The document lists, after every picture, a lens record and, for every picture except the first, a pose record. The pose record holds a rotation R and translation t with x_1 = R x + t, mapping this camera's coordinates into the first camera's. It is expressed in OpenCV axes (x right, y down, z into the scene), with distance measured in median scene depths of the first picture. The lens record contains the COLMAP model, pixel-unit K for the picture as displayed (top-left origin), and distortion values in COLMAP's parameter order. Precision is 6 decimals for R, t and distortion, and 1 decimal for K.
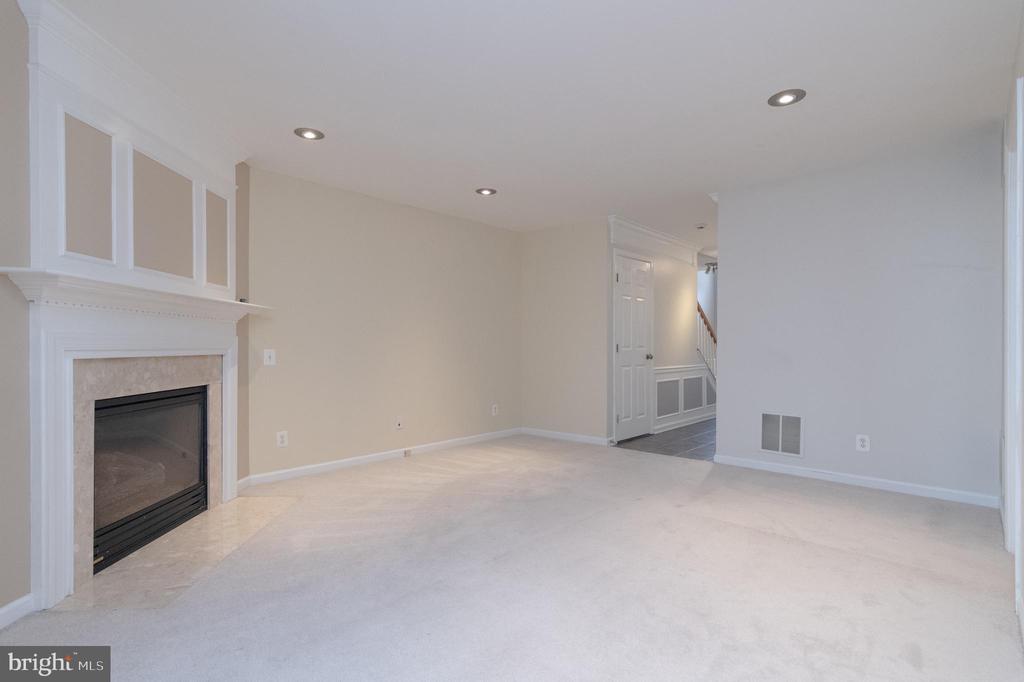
lens RADIAL K [[481.6, 0, 512.0], [0, 481.6, 341.0], [0, 0, 1]] dist [0.000617, -0.000023]
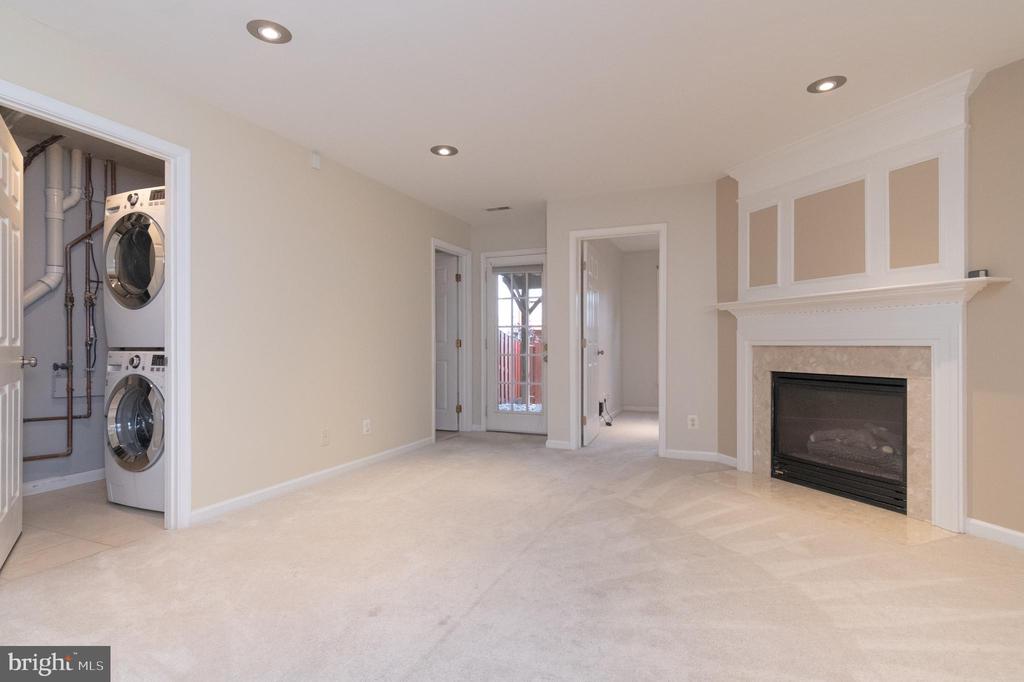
lens RADIAL K [[481.6, 0, 512.0], [0, 481.6, 341.0], [0, 0, 1]] dist [0.000617, -0.000023]
pose [[-0.922313, 0.000849, -0.386442, 0.482185], [0.006546, 0.999888, -0.013428, 0.031012], [0.386387, -0.014915, -0.922216, 1.814683]]
